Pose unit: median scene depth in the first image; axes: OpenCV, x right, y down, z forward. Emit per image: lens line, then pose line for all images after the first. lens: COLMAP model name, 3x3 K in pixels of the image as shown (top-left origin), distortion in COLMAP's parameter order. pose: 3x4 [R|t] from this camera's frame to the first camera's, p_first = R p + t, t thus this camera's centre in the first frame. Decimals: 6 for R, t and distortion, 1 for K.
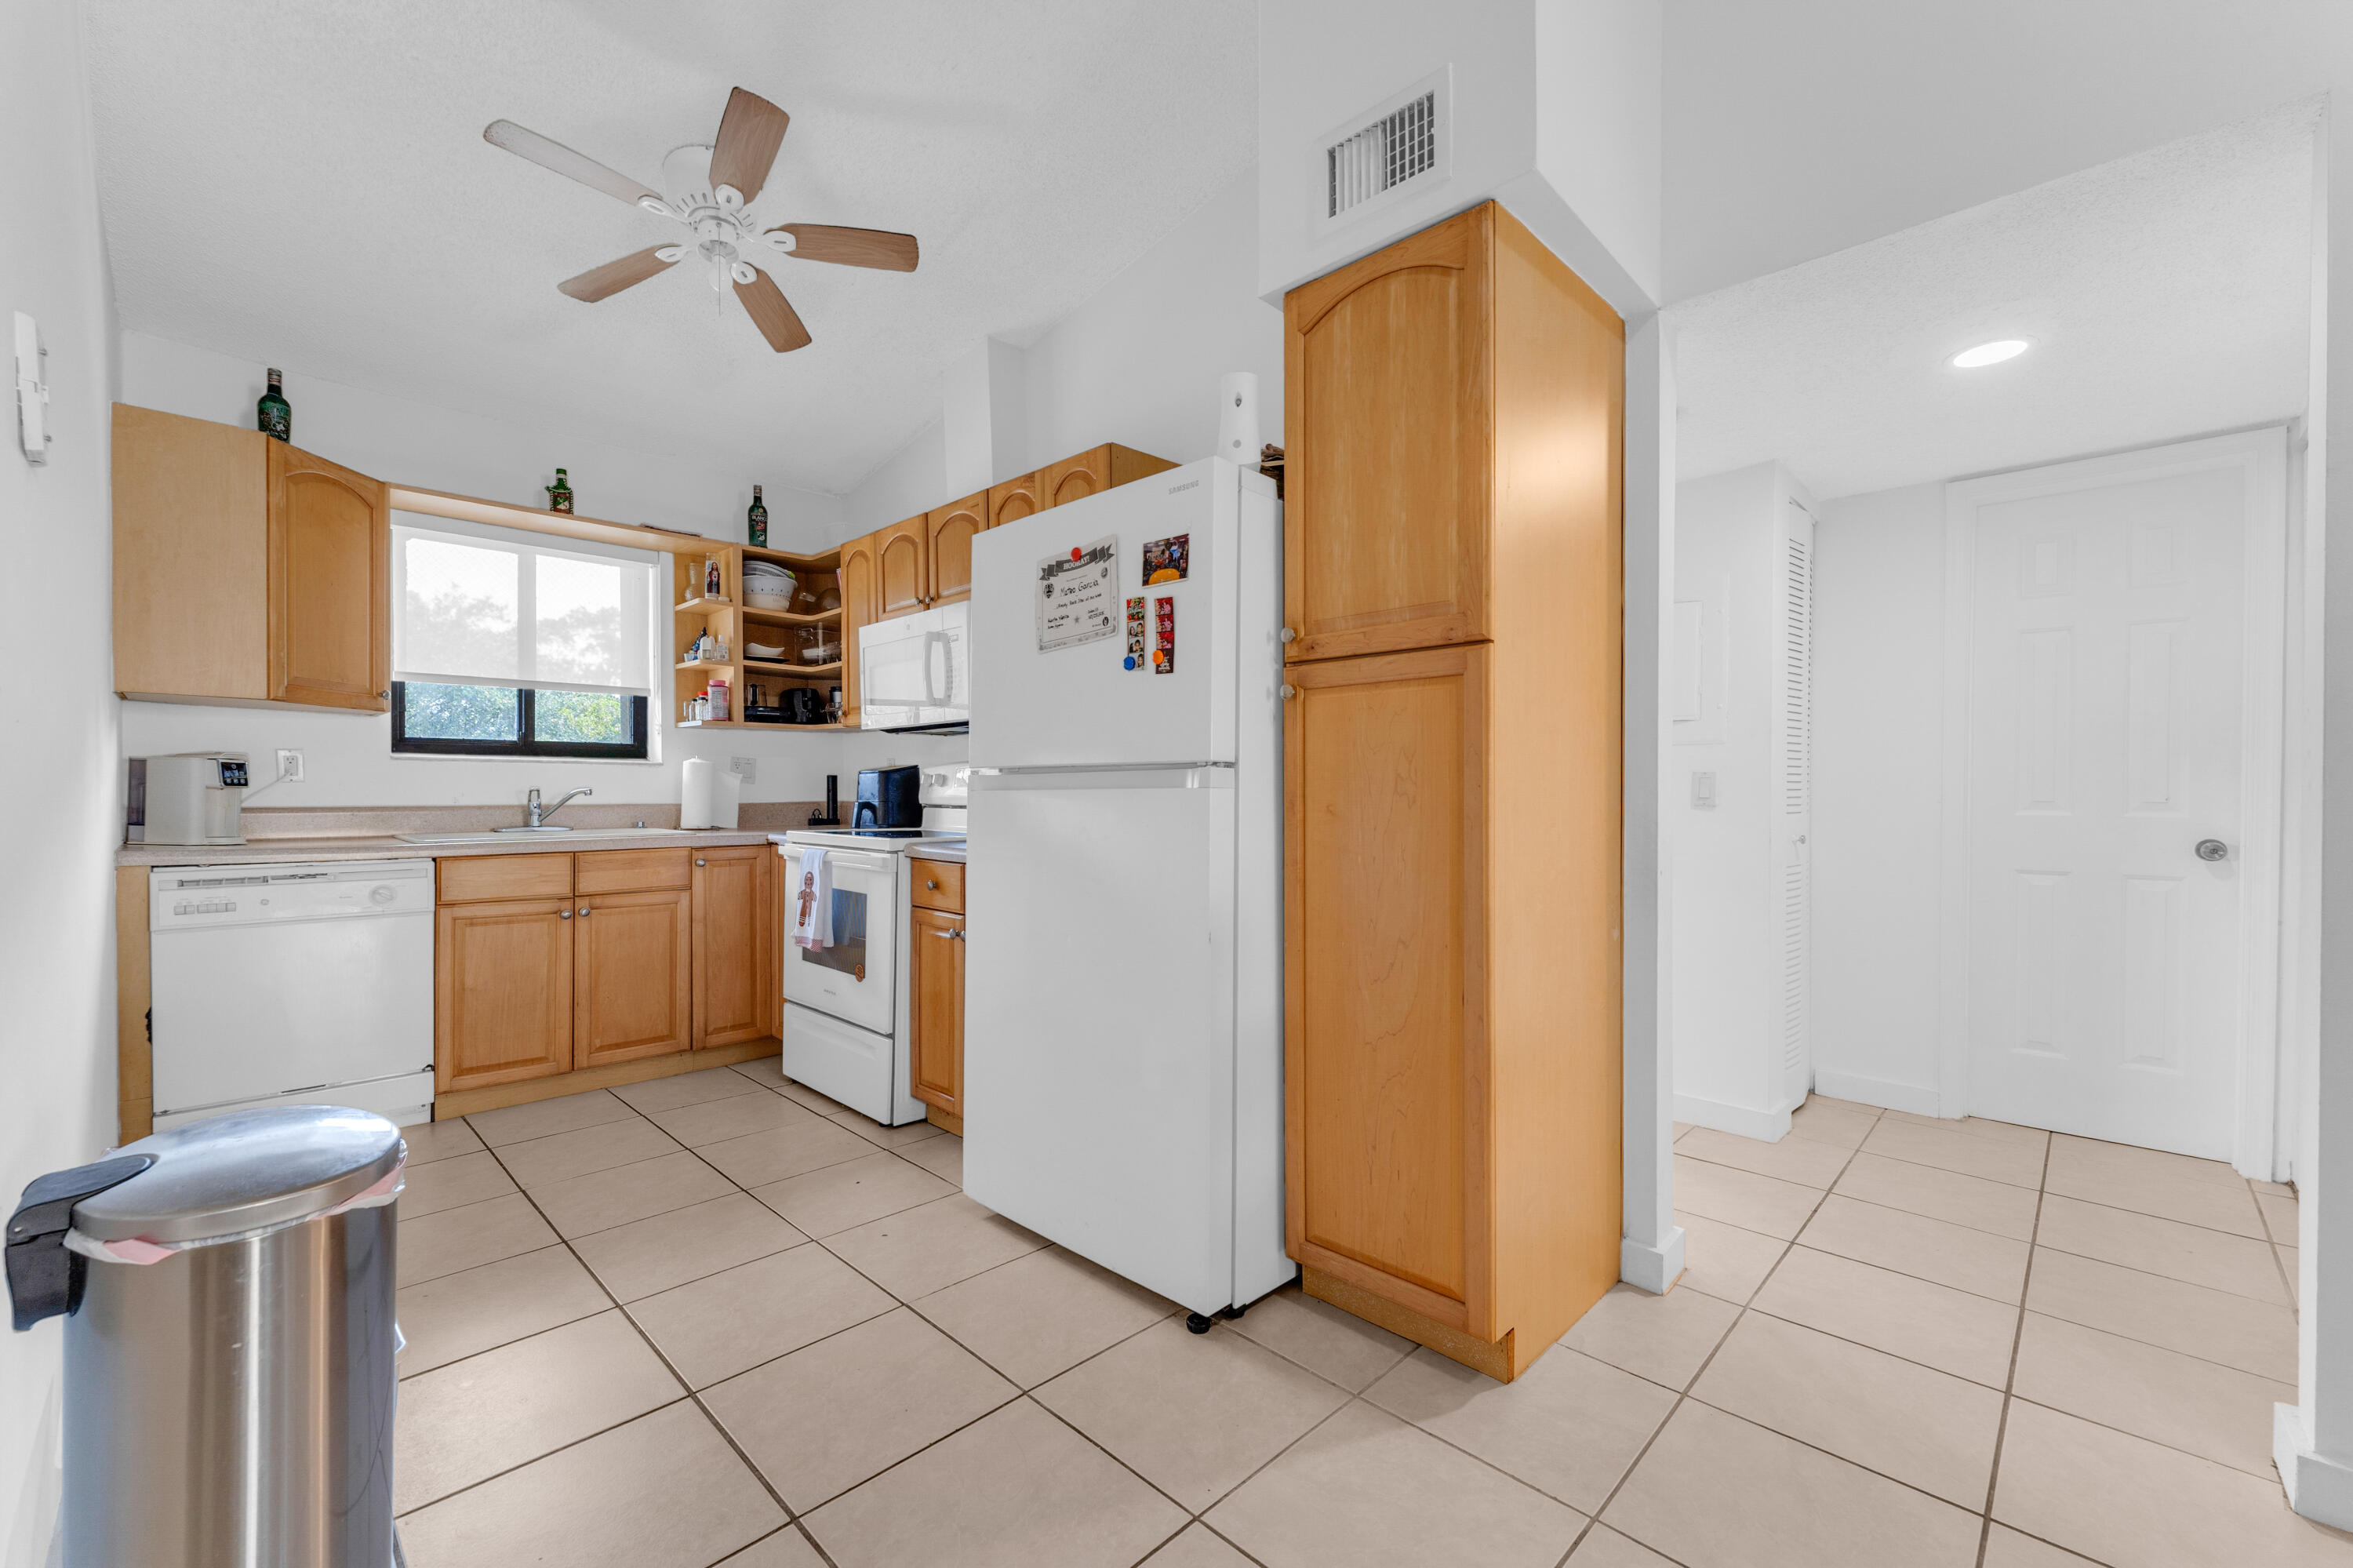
lens RADIAL K [[963.2, 0, 1179.1], [0, 963.2, 798.7], [0, 0, 1]] dist [0.002812, -0.000368]
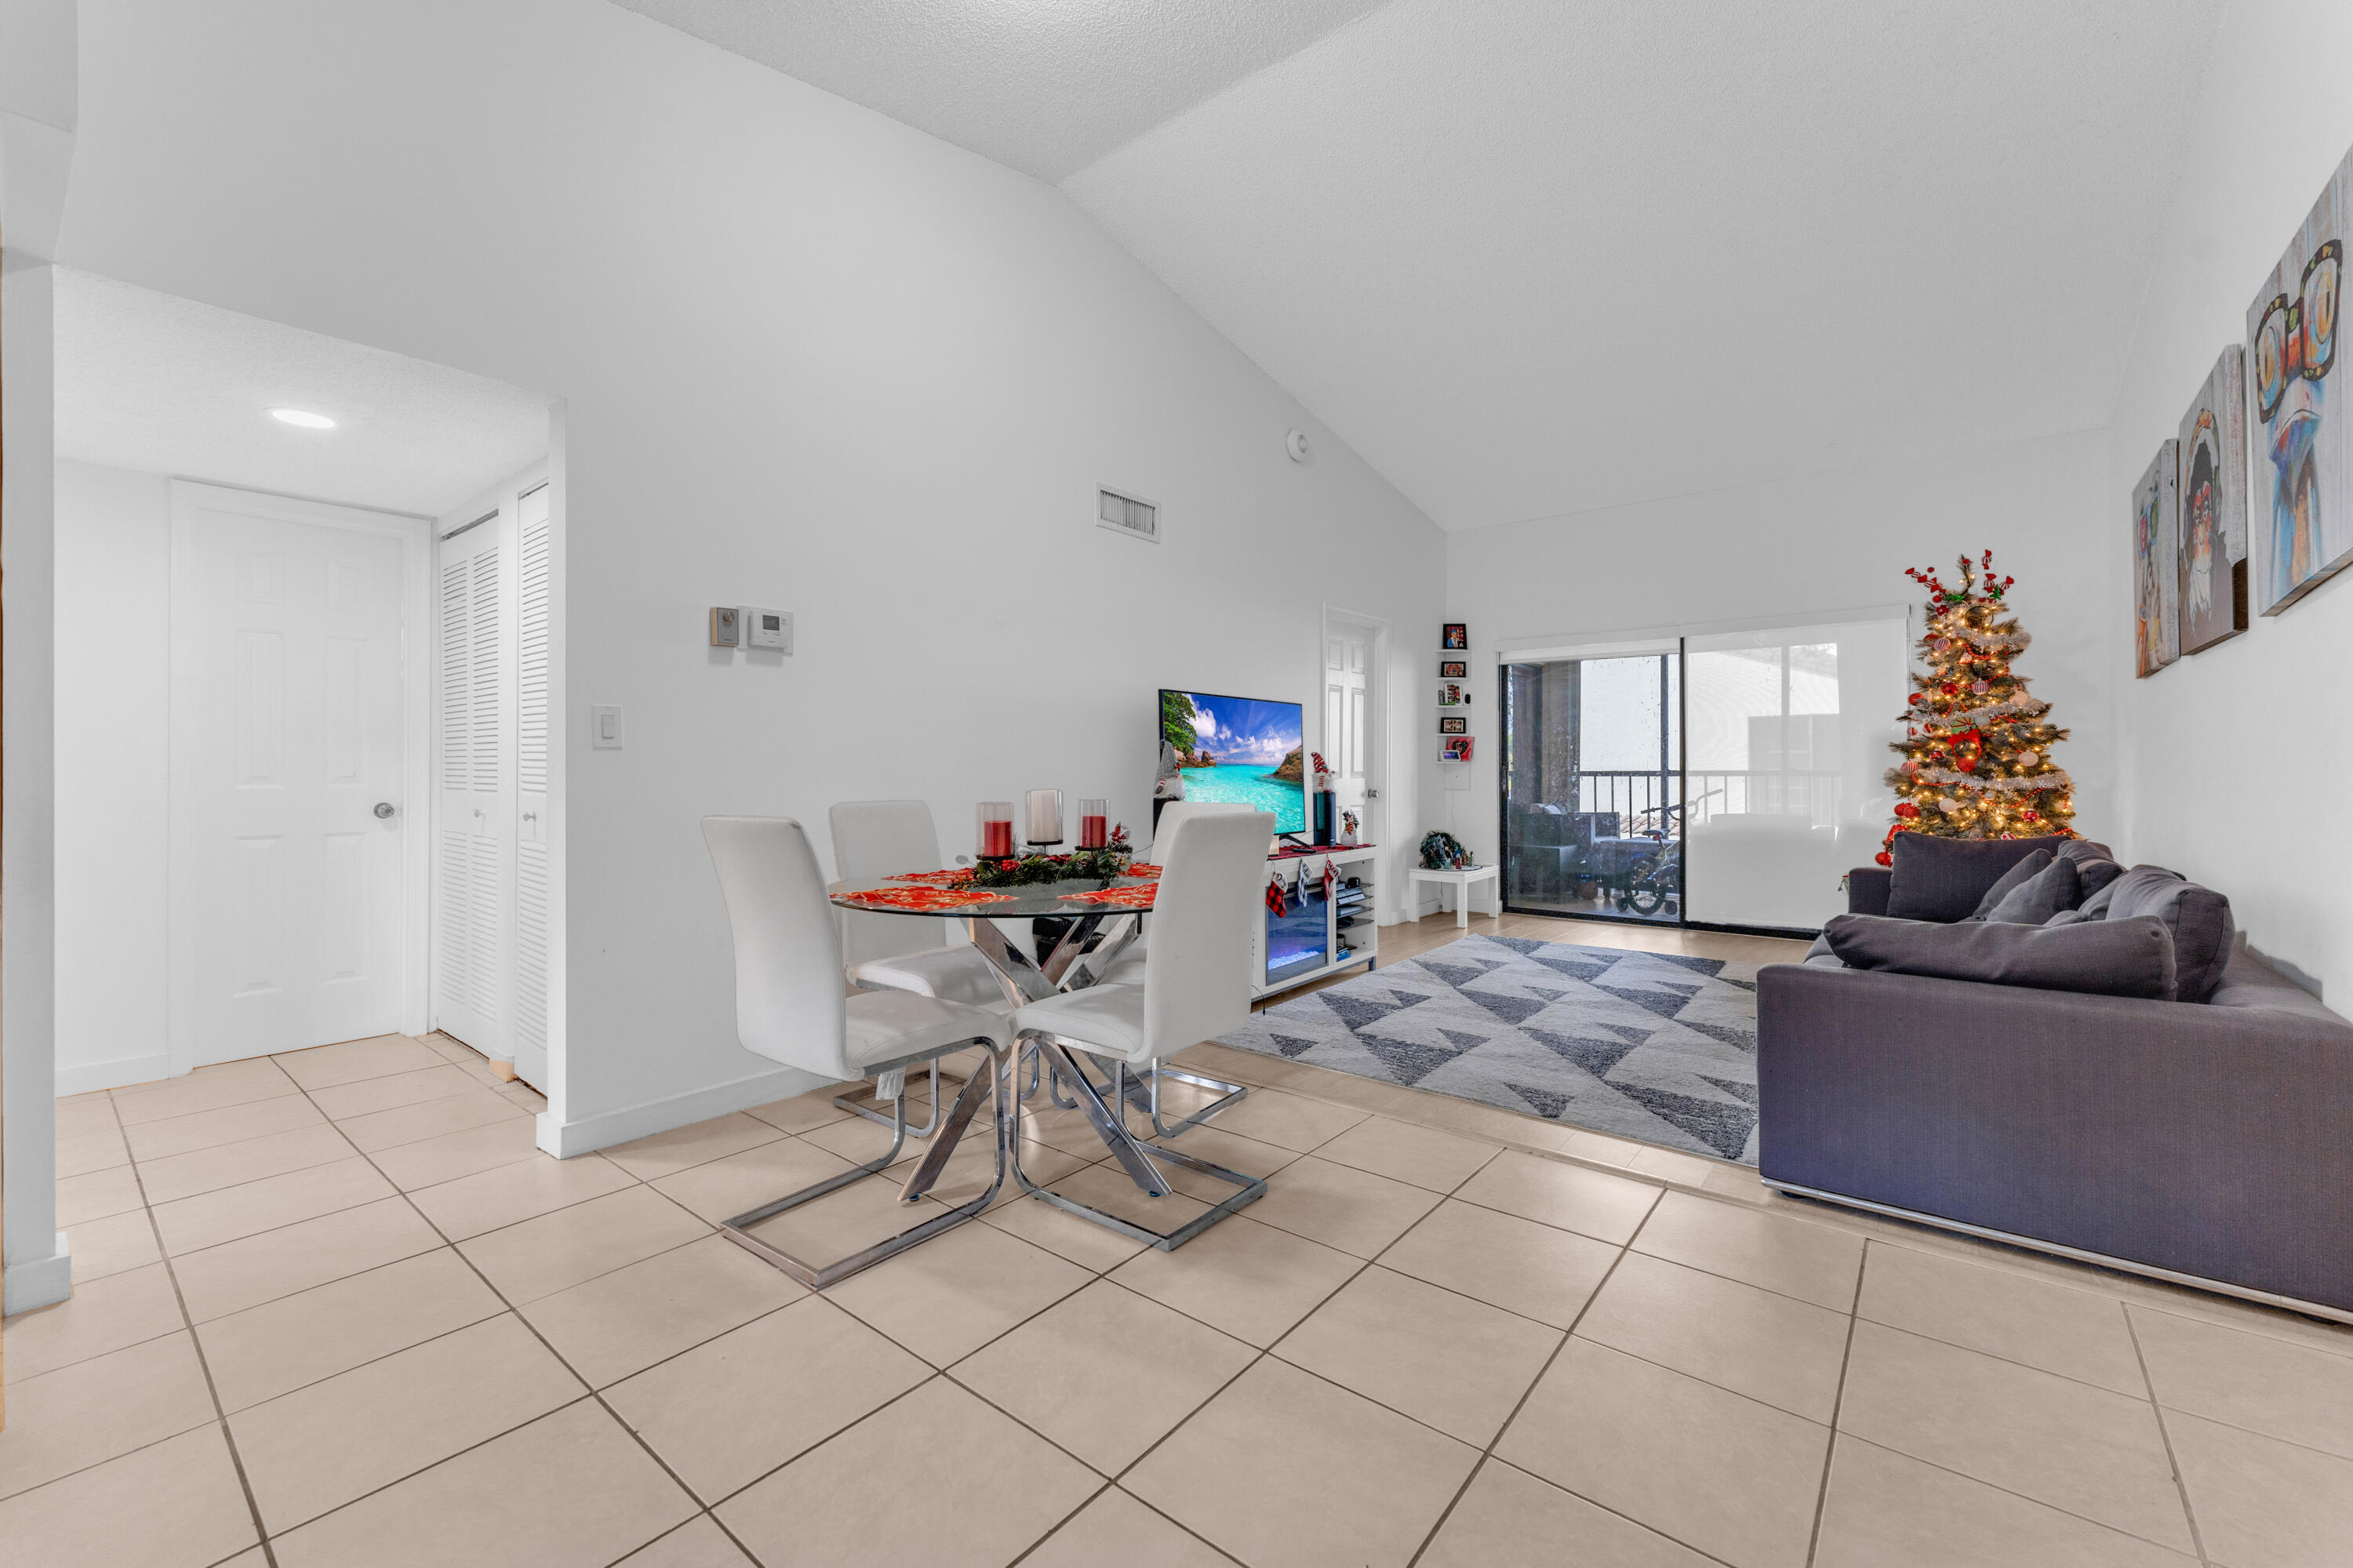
lens RADIAL K [[955.7, 0, 1167.1], [0, 955.7, 767.3], [0, 0, 1]] dist [0.002242, -0.000241]
pose [[-0.088833, -0.002961, 0.996042, -0.336608], [0.008378, 0.999958, 0.003720, -0.003927], [-0.996011, 0.008675, -0.088805, -0.003409]]
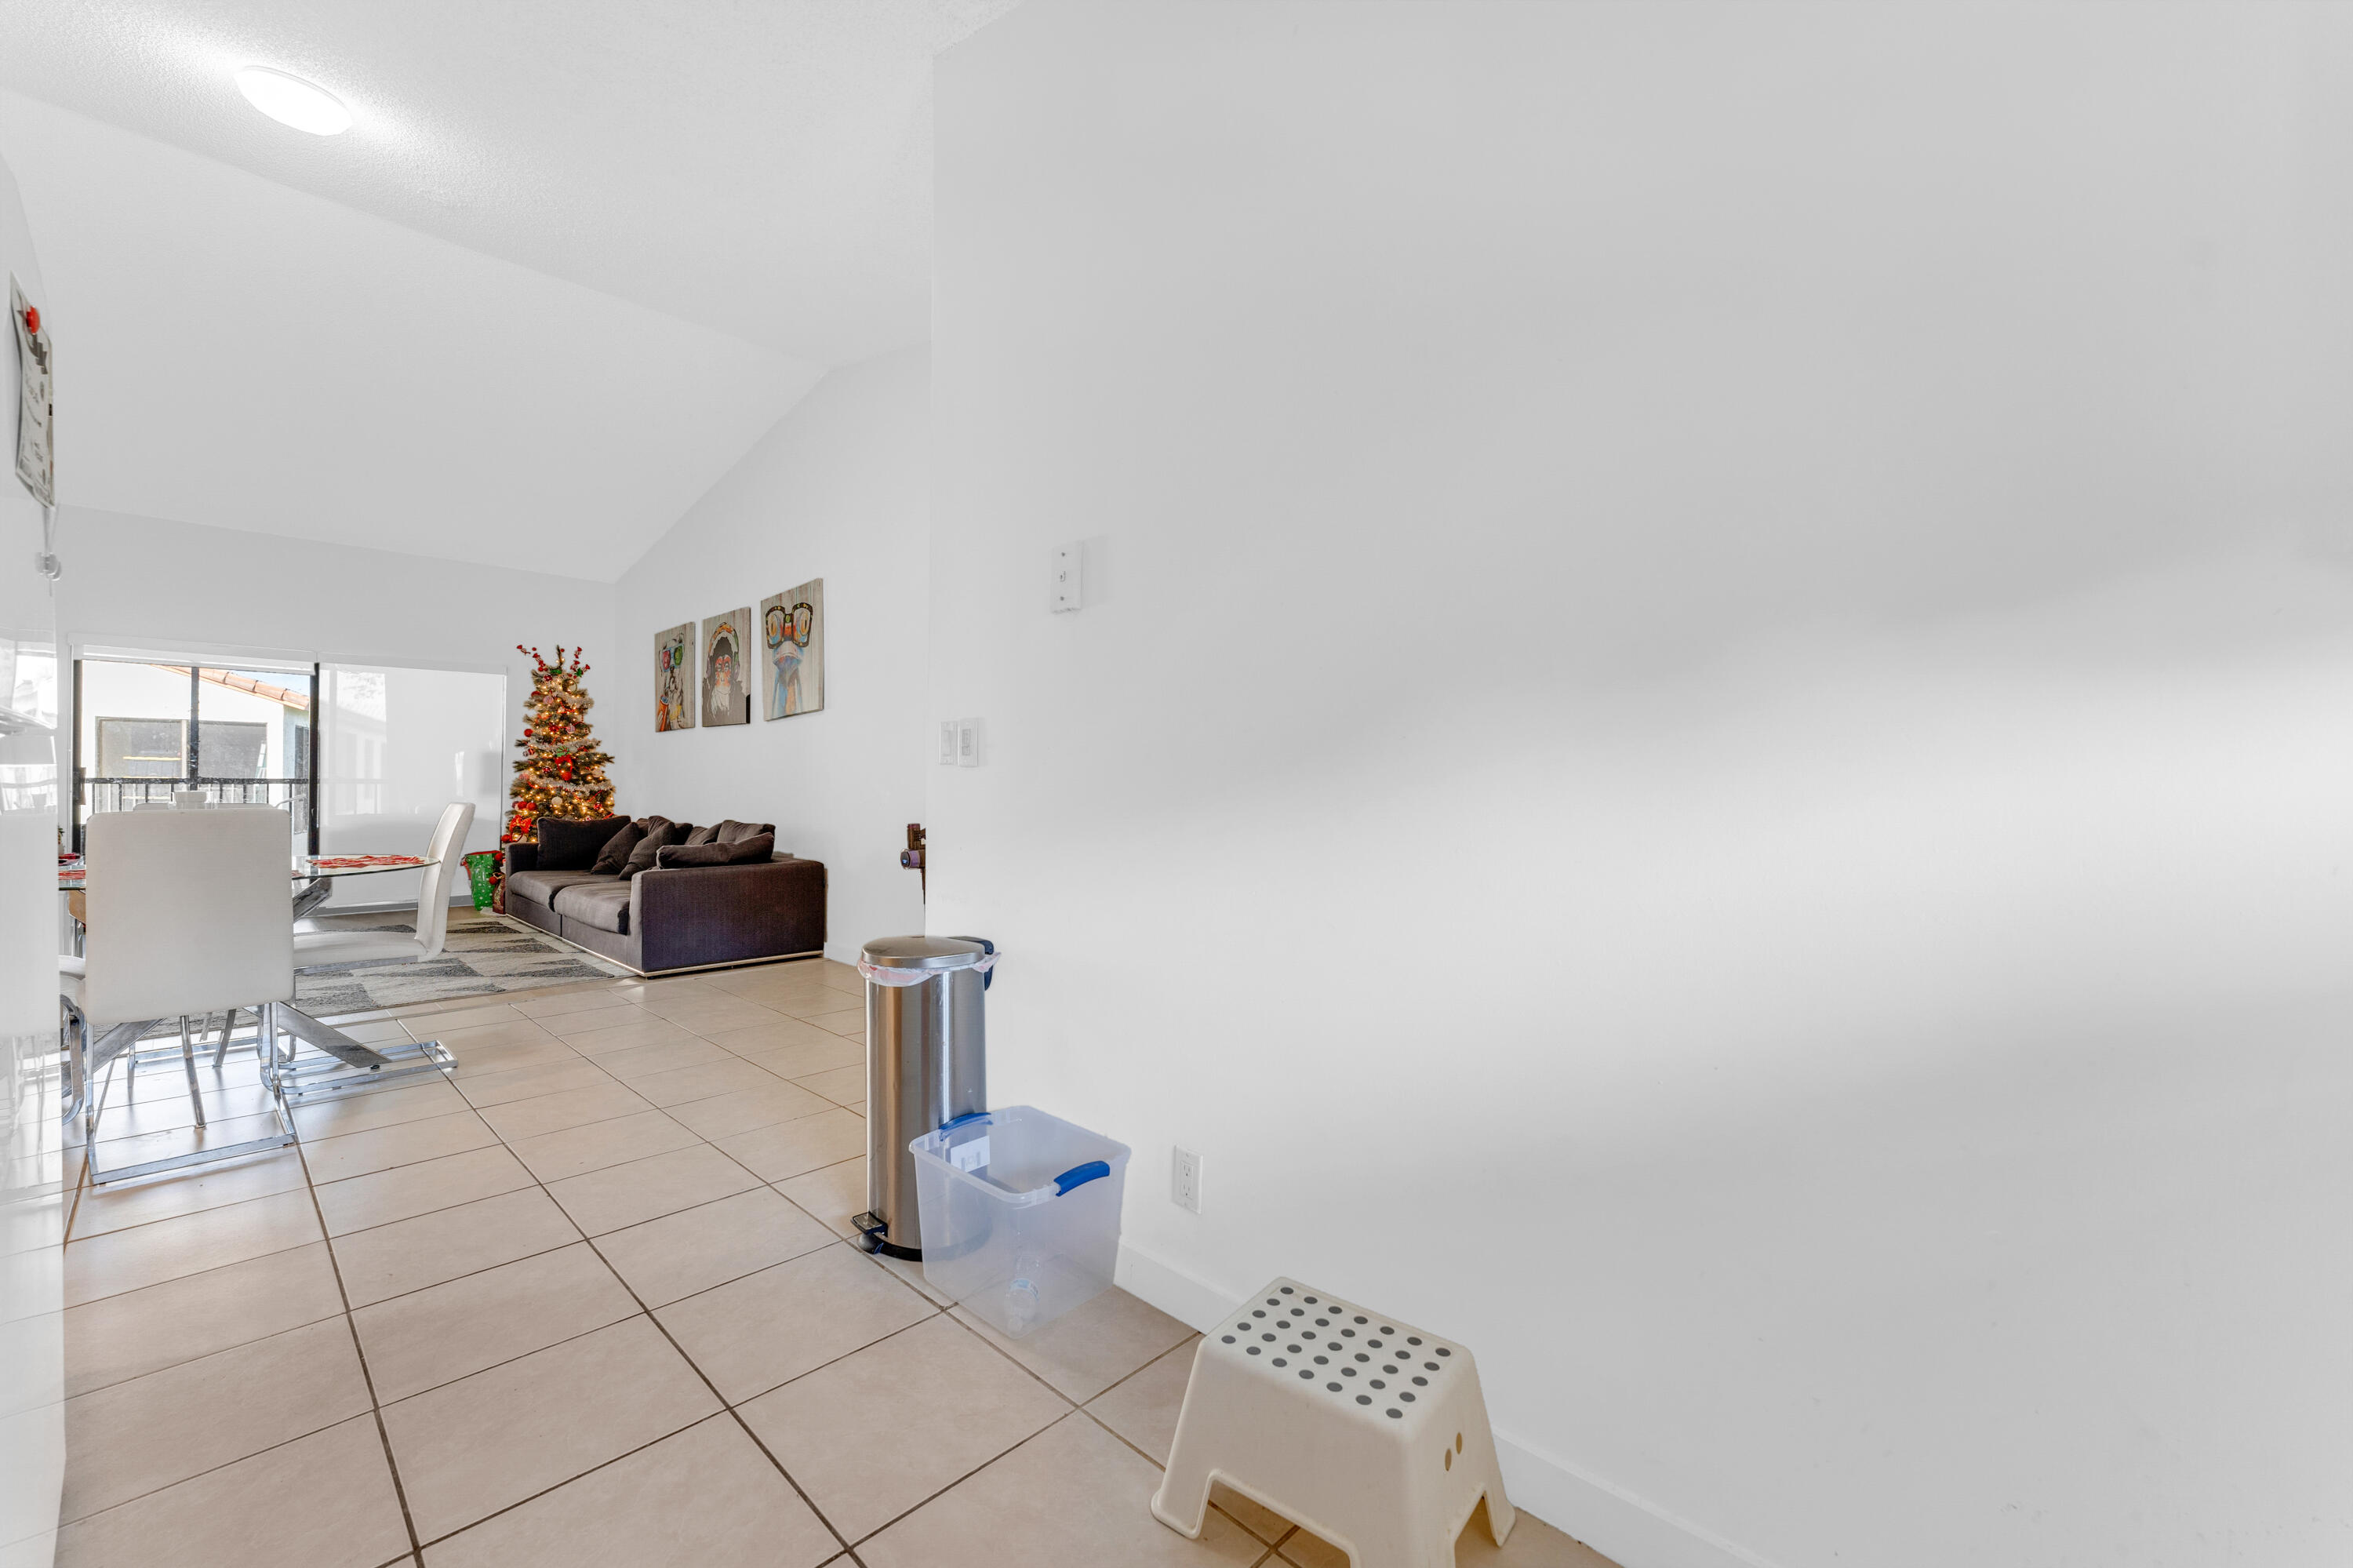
lens RADIAL K [[940.3, 0, 1170.3], [0, 940.3, 787.0], [0, 0, 1]] dist [0.000044, -0.000623]
pose [[-0.999902, -0.012402, -0.006566, -0.477778], [-0.012466, 0.999874, 0.009841, -0.006756], [0.006444, 0.009922, -0.999930, 0.991100]]
